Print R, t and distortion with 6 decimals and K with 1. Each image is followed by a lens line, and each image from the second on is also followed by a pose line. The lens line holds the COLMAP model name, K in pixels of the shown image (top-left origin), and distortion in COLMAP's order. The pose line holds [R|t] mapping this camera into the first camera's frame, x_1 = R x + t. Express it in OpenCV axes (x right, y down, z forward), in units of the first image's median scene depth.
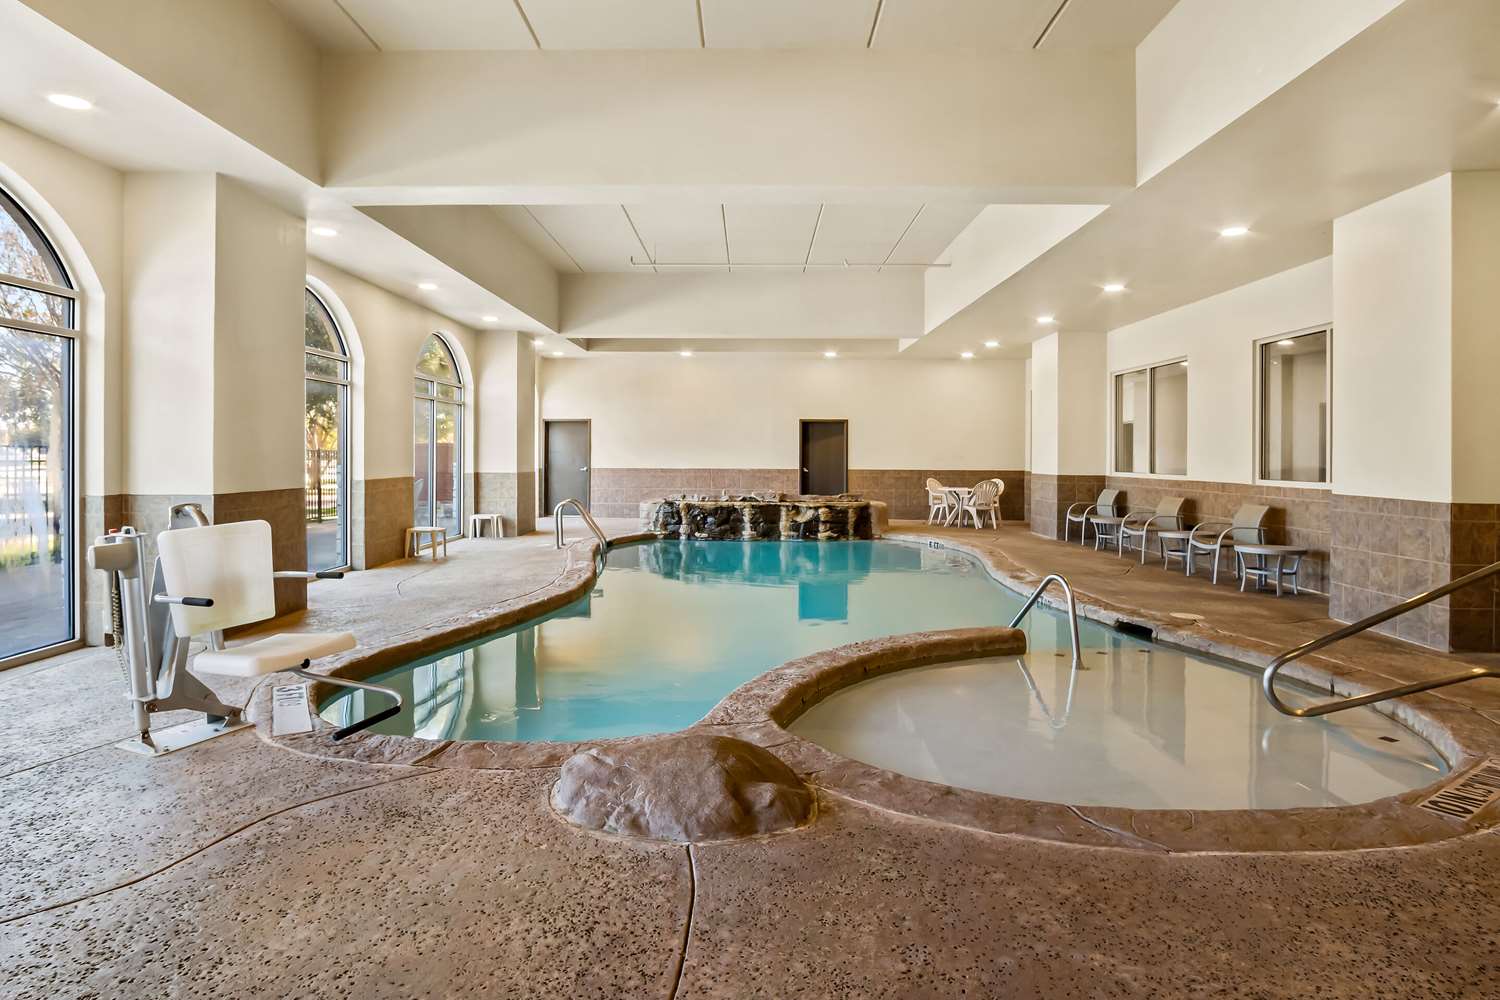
lens RADIAL K [[933.9, 0, 749.6], [0, 933.9, 463.5], [0, 0, 1]] dist [-0.026201, 0.001089]
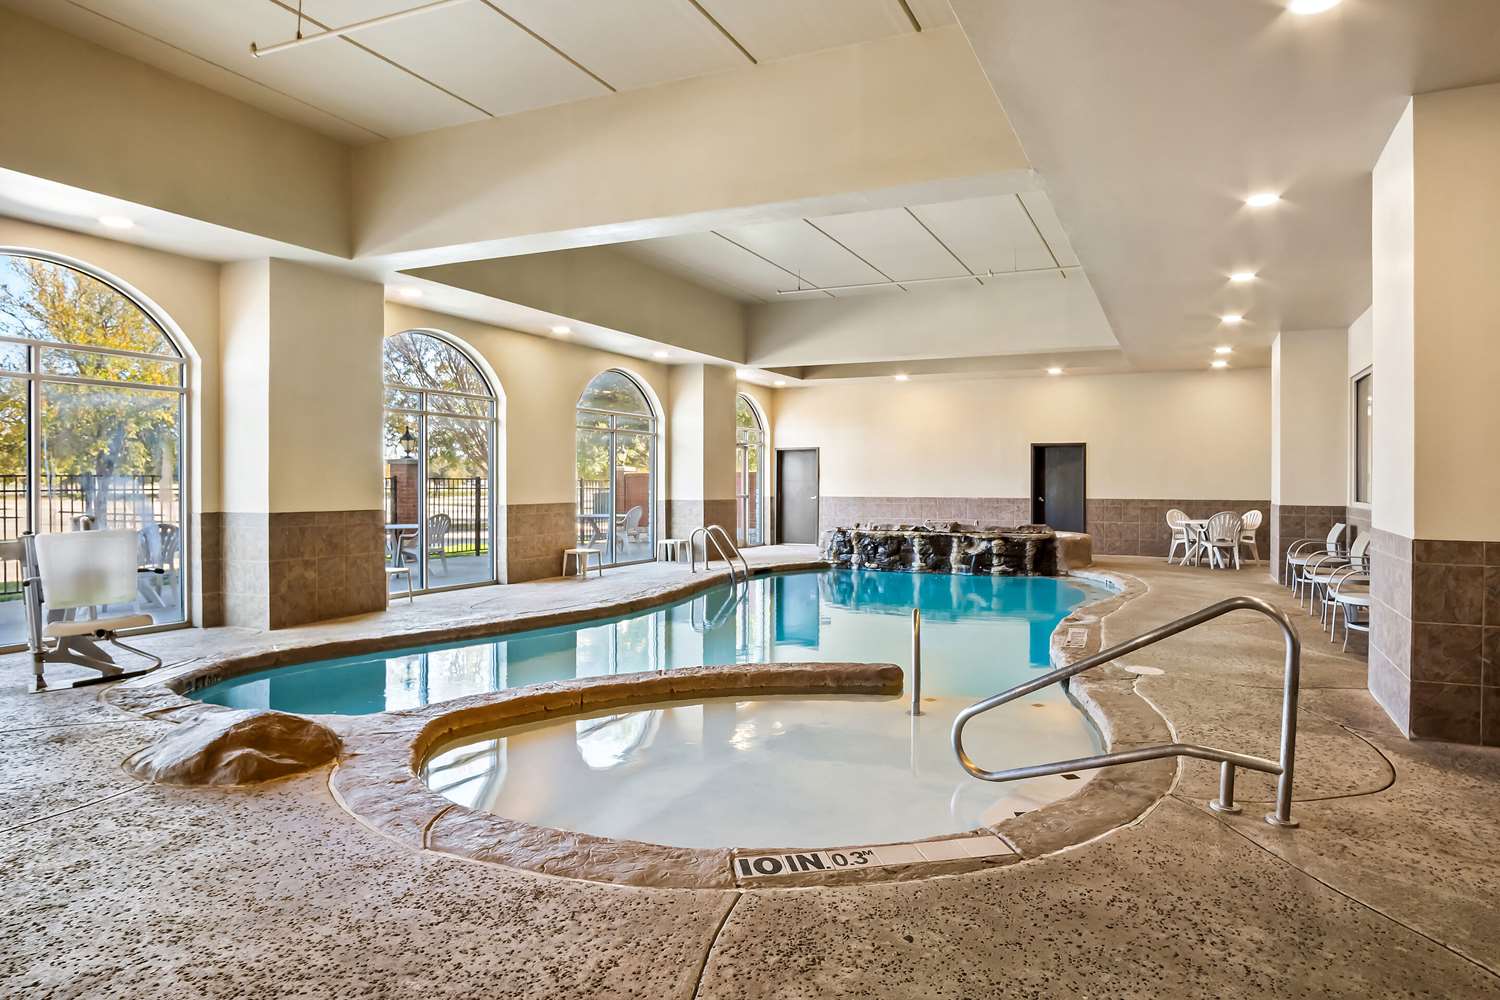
lens RADIAL K [[975.1, 0, 750.0], [0, 975.1, 500.0], [0, 0, 1]] dist [-0.029495, 0.000240]
pose [[0.912381, 0.003835, -0.409325, 0.245471], [-0.001443, 0.999980, 0.006153, 0.003054], [0.409340, -0.005023, 0.912368, 0.029189]]
